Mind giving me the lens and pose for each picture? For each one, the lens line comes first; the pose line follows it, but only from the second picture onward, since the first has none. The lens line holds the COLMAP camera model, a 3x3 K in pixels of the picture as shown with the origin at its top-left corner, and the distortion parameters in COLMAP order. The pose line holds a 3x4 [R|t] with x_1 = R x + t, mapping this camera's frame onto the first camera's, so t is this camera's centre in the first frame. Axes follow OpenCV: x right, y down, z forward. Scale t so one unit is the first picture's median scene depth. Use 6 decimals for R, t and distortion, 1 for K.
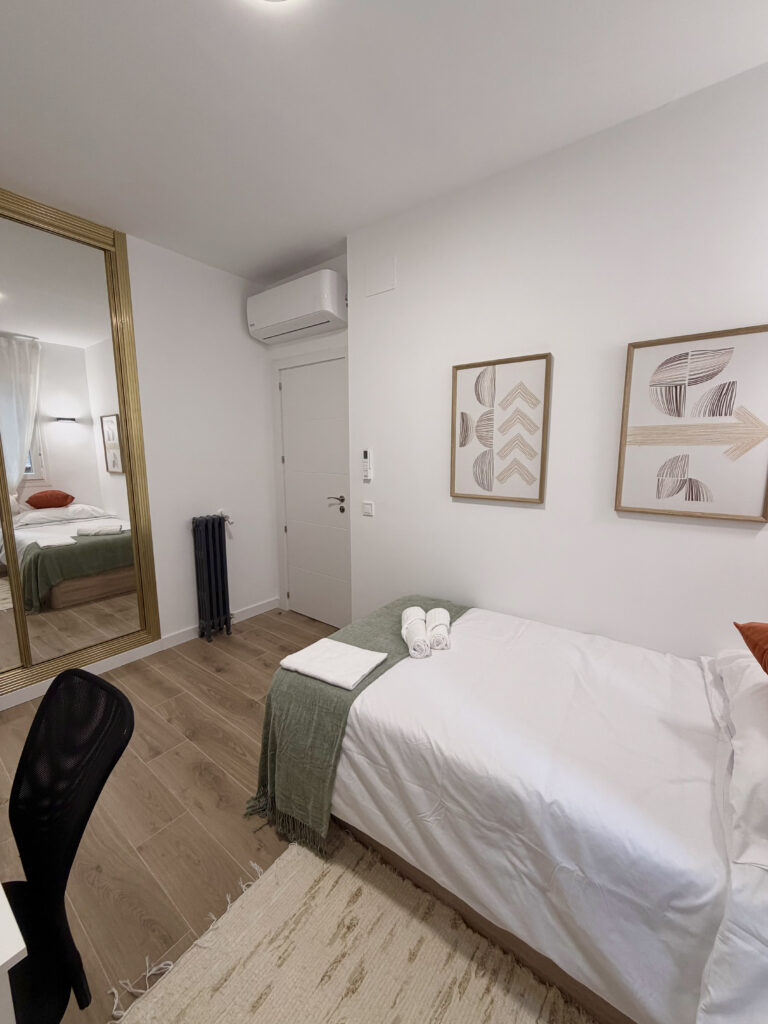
lens RADIAL K [[405.4, 0, 384.1], [0, 405.4, 509.6], [0, 0, 1]] dist [-0.002903, 0.000524]
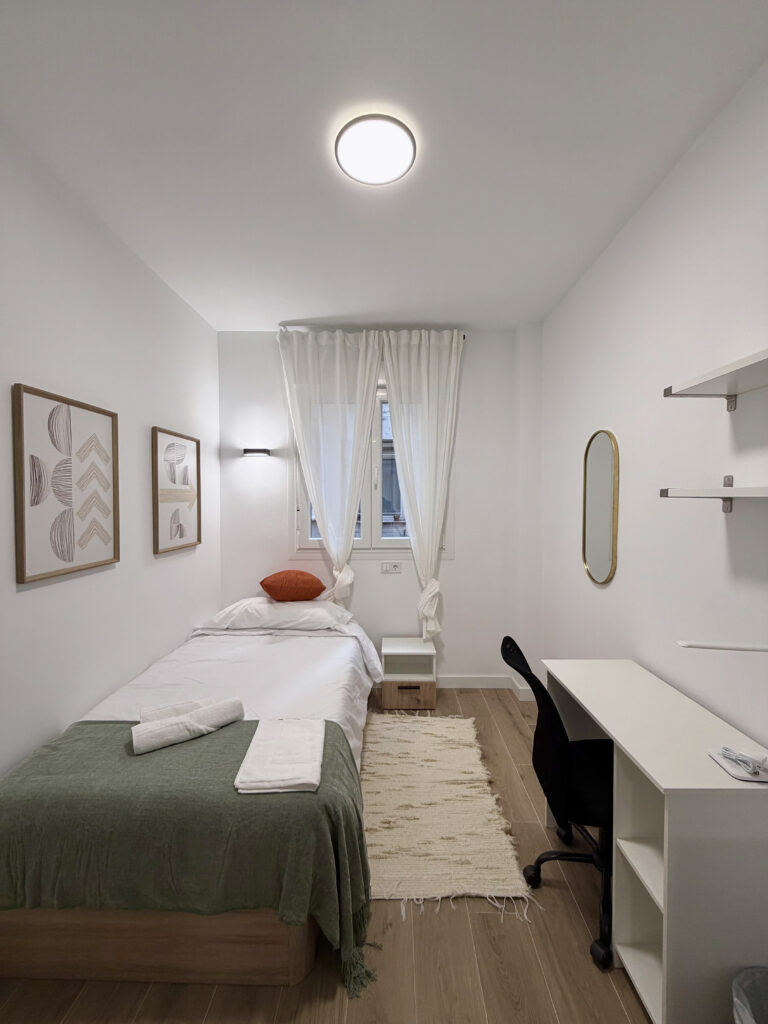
lens RADIAL K [[405.4, 0, 384.1], [0, 405.4, 509.6], [0, 0, 1]] dist [-0.002903, 0.000524]
pose [[-0.589035, -0.017730, 0.807913, -0.752413], [0.124954, 0.985737, 0.112735, -0.164184], [-0.798389, 0.167356, -0.578418, 1.002785]]
